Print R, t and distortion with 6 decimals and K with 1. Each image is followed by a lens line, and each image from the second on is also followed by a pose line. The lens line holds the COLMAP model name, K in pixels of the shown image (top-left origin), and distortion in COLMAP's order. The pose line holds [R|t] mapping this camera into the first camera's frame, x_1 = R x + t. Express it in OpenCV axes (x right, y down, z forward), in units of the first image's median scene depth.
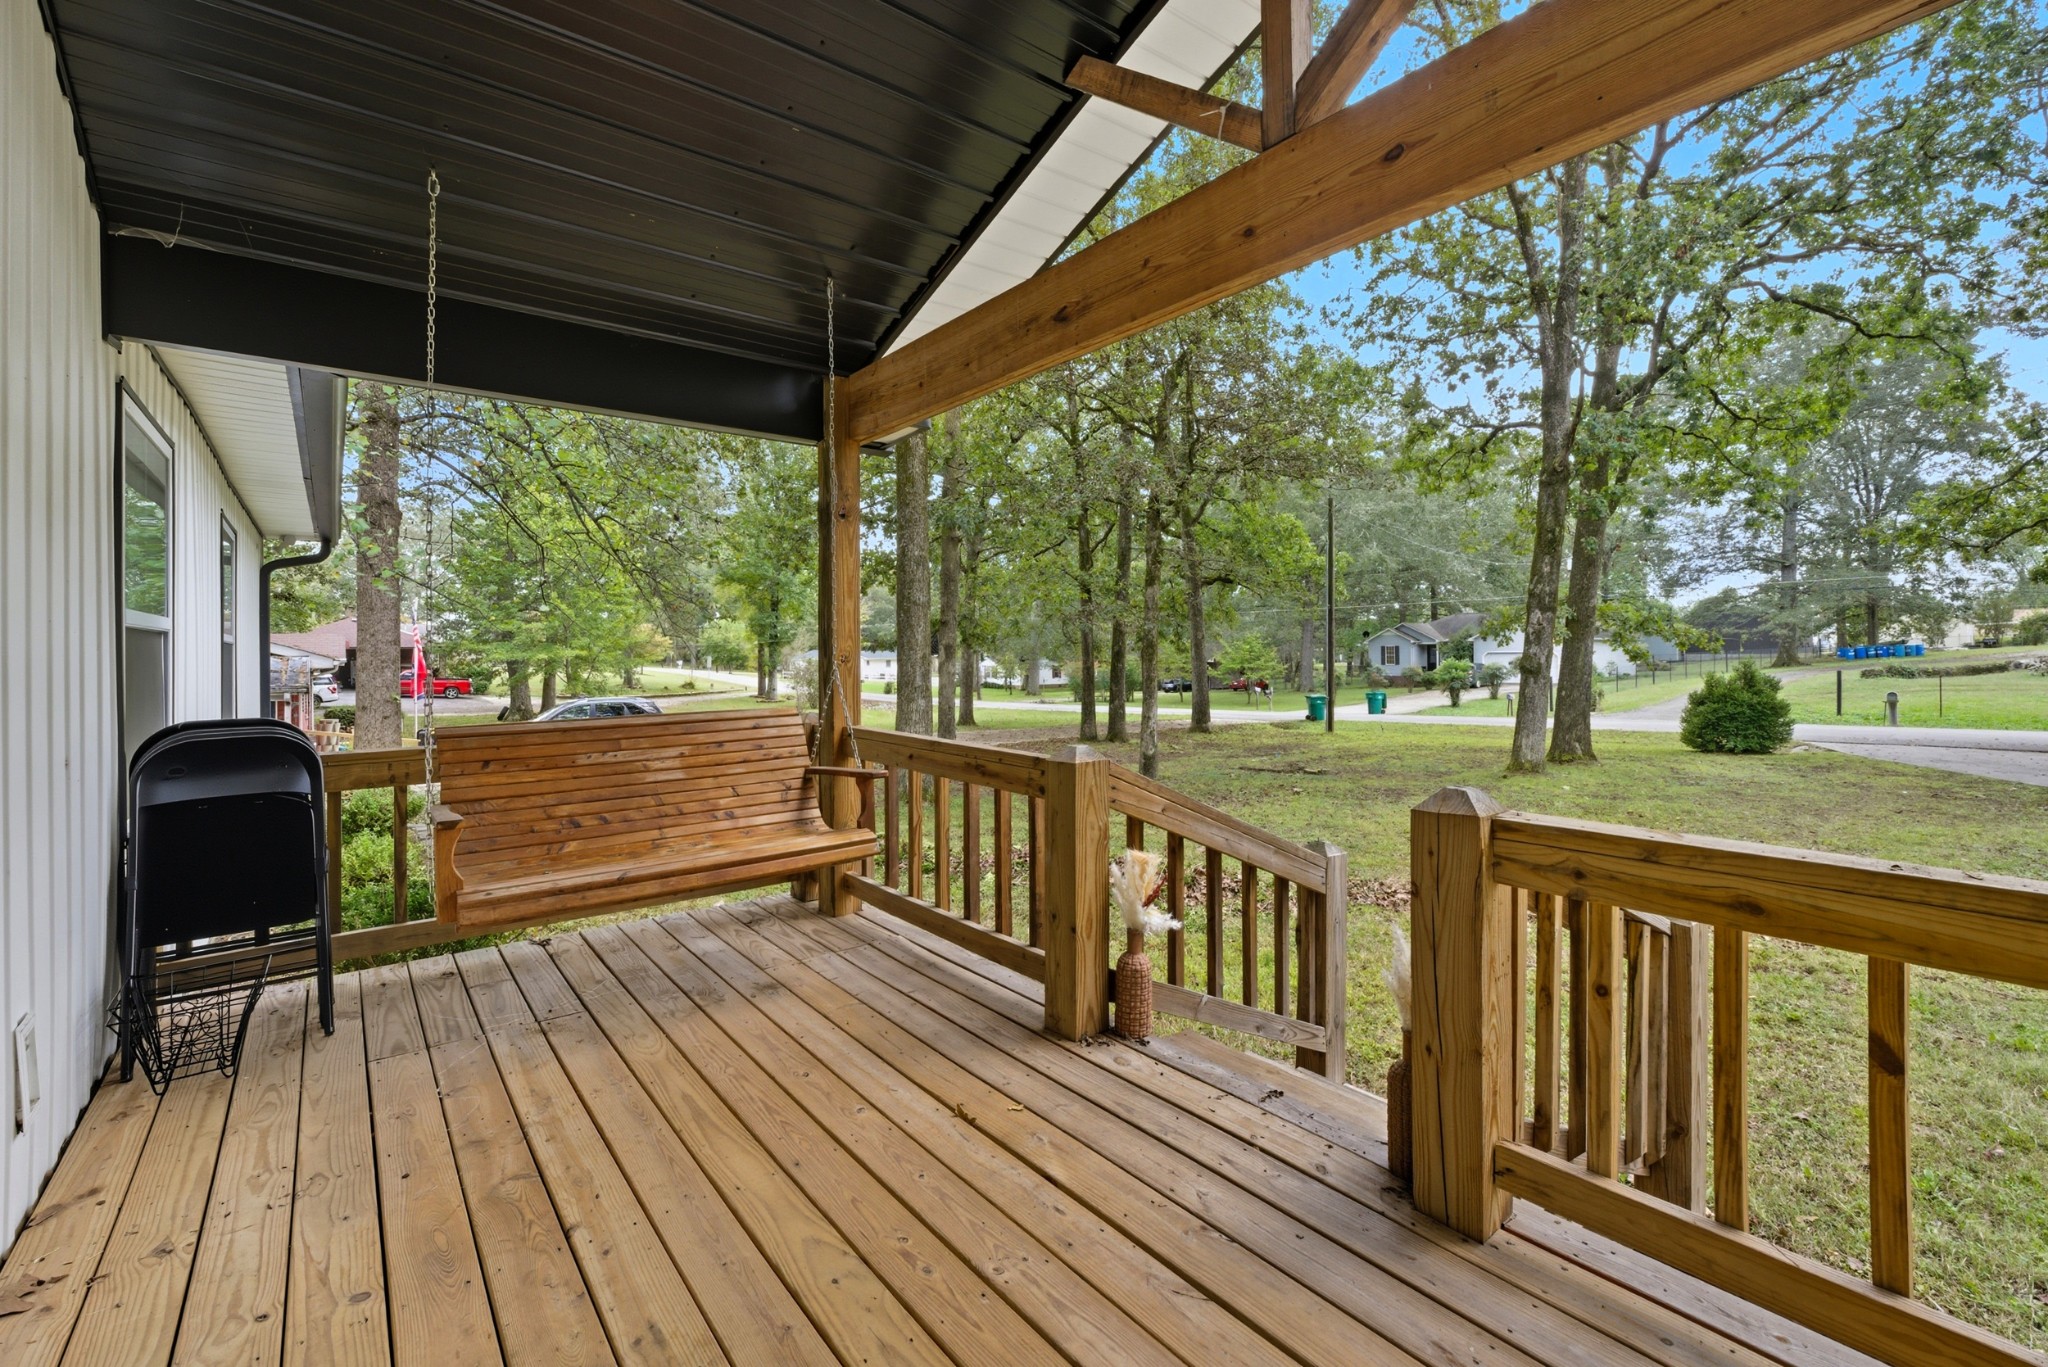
lens RADIAL K [[881.1, 0, 1042.6], [0, 881.1, 660.3], [0, 0, 1]] dist [-0.015623, 0.004666]
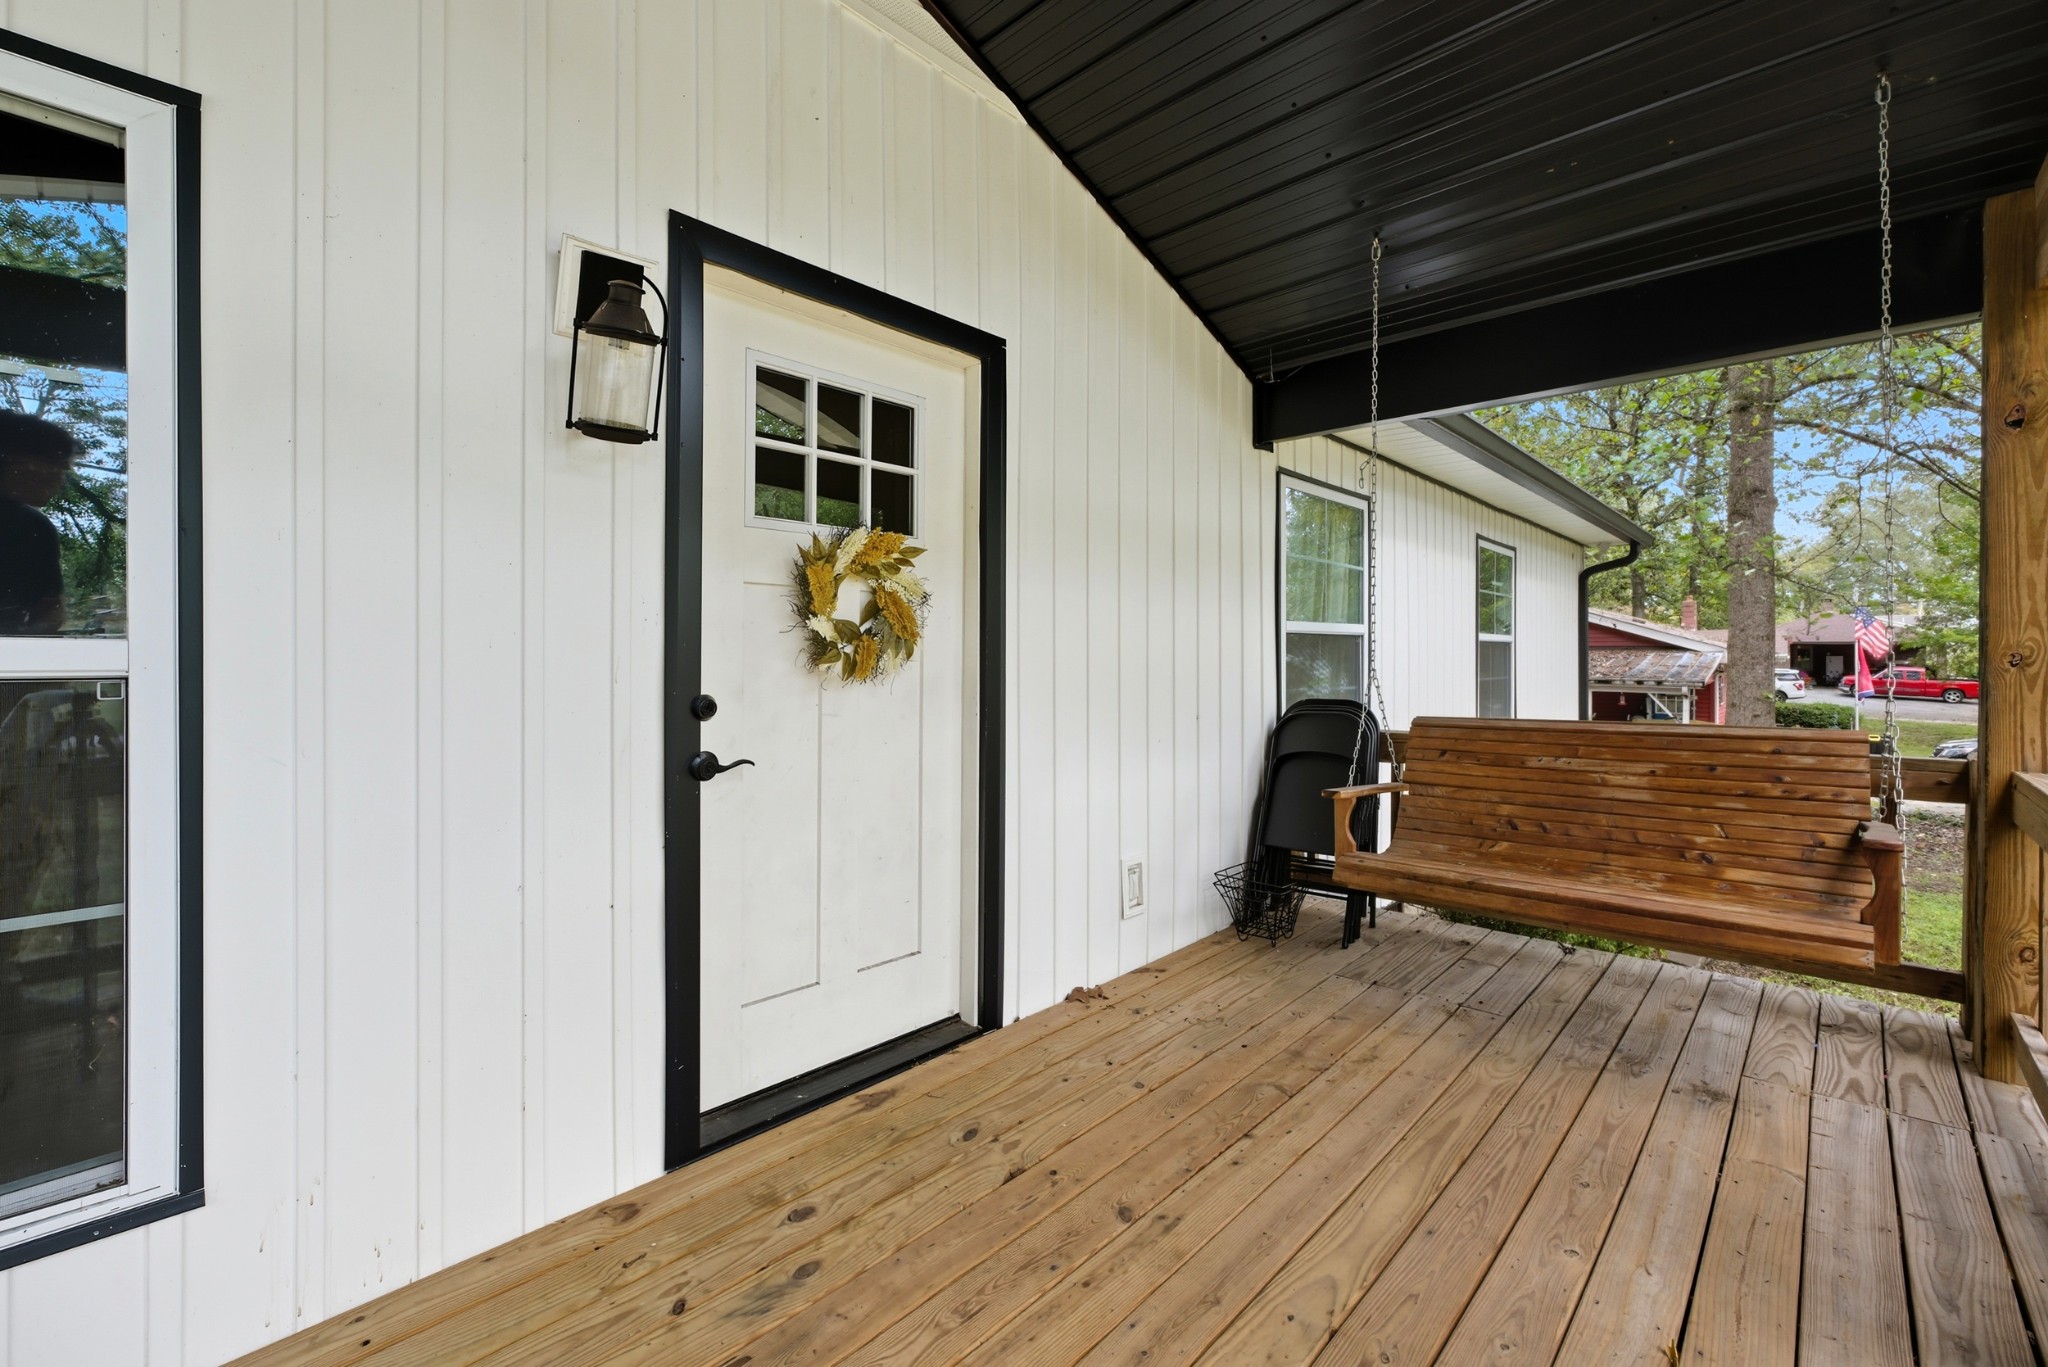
lens RADIAL K [[881.1, 0, 1019.9], [0, 881.1, 665.4], [0, 0, 1]] dist [-0.015623, 0.004666]
pose [[0.138354, 0.018144, -0.990217, 0.339657], [-0.006509, 0.999827, 0.017410, -0.005375], [0.990361, 0.004036, 0.138448, 0.302923]]
